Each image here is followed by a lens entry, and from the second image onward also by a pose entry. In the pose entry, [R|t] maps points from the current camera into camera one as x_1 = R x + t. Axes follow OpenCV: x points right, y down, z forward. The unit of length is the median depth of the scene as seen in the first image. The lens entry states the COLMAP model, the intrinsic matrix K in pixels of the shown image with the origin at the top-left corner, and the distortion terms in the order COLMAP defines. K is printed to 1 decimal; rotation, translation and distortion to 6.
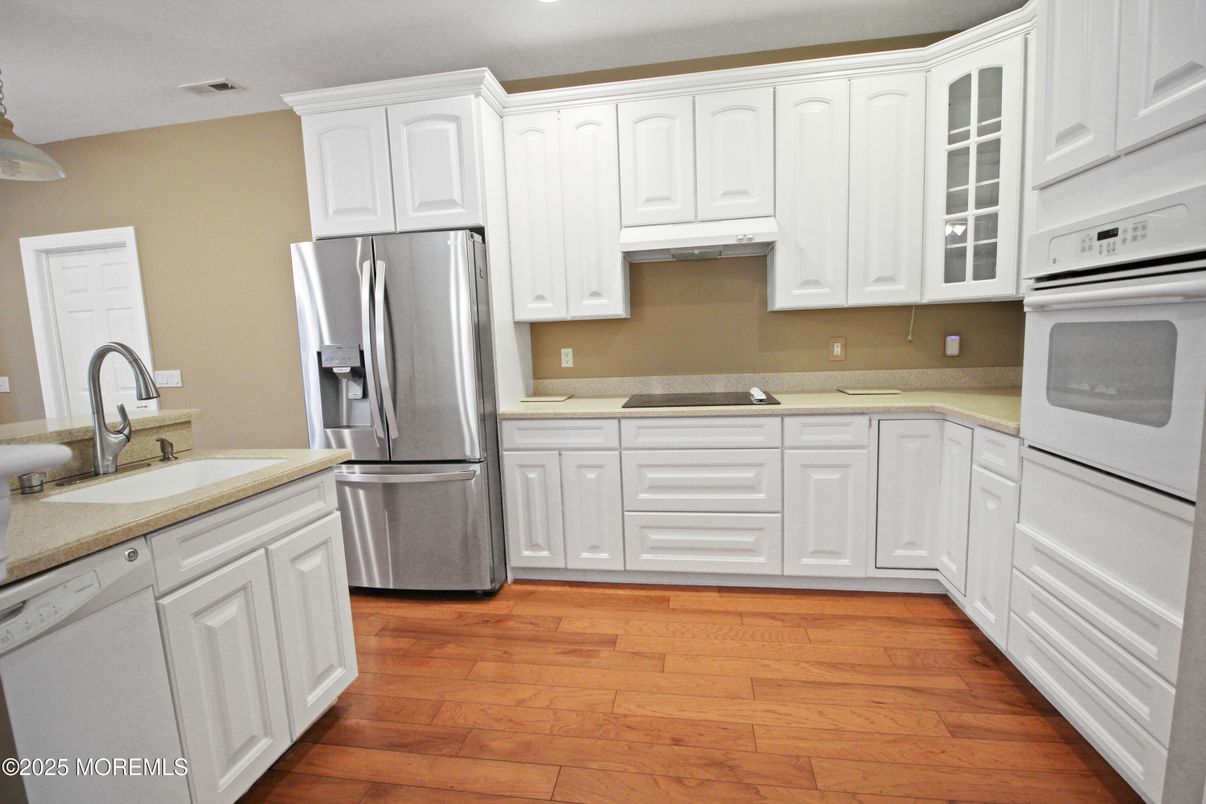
lens RADIAL K [[557.0, 0, 604.8], [0, 557.0, 399.8], [0, 0, 1]] dist [-0.010371, -0.009146]
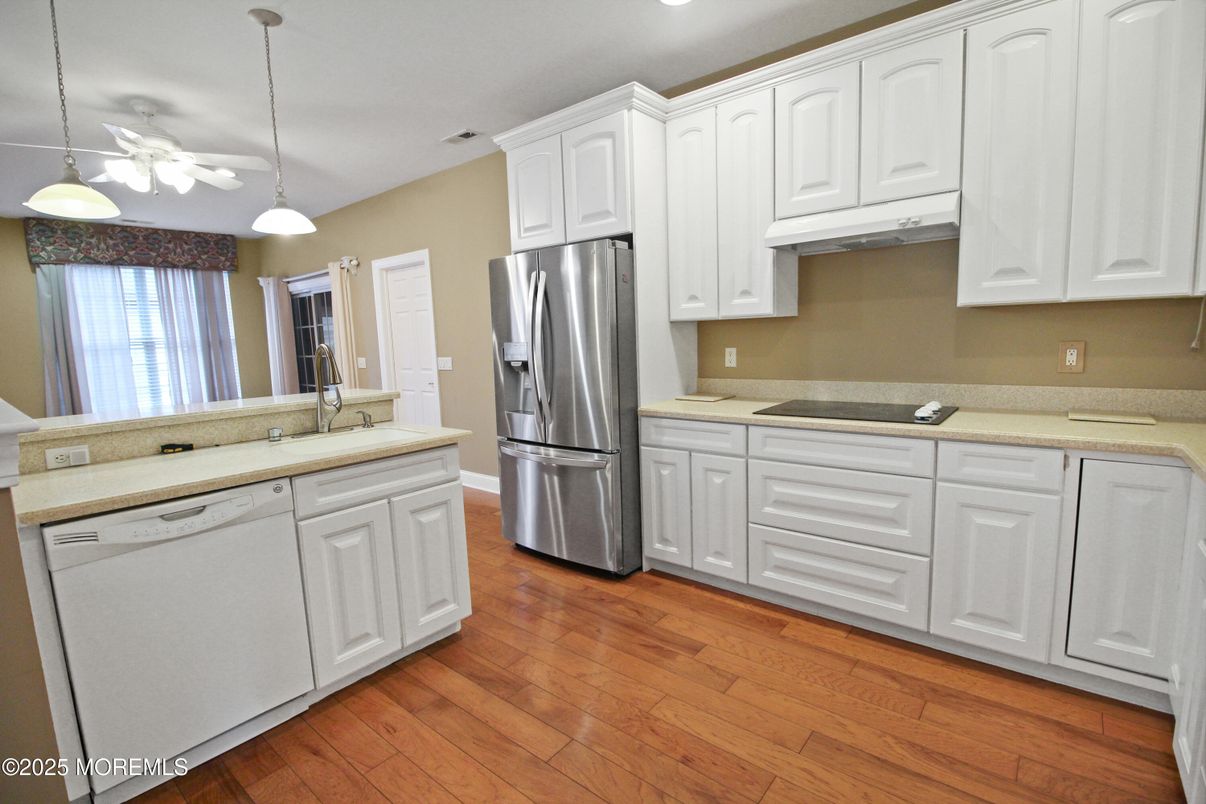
lens RADIAL K [[557.0, 0, 595.7], [0, 557.0, 400.2], [0, 0, 1]] dist [-0.010371, -0.009146]
pose [[0.863567, 0.066666, -0.499808, 0.278714], [-0.056240, 0.997771, 0.035913, -0.028300], [0.501089, -0.002904, 0.865391, 0.047742]]
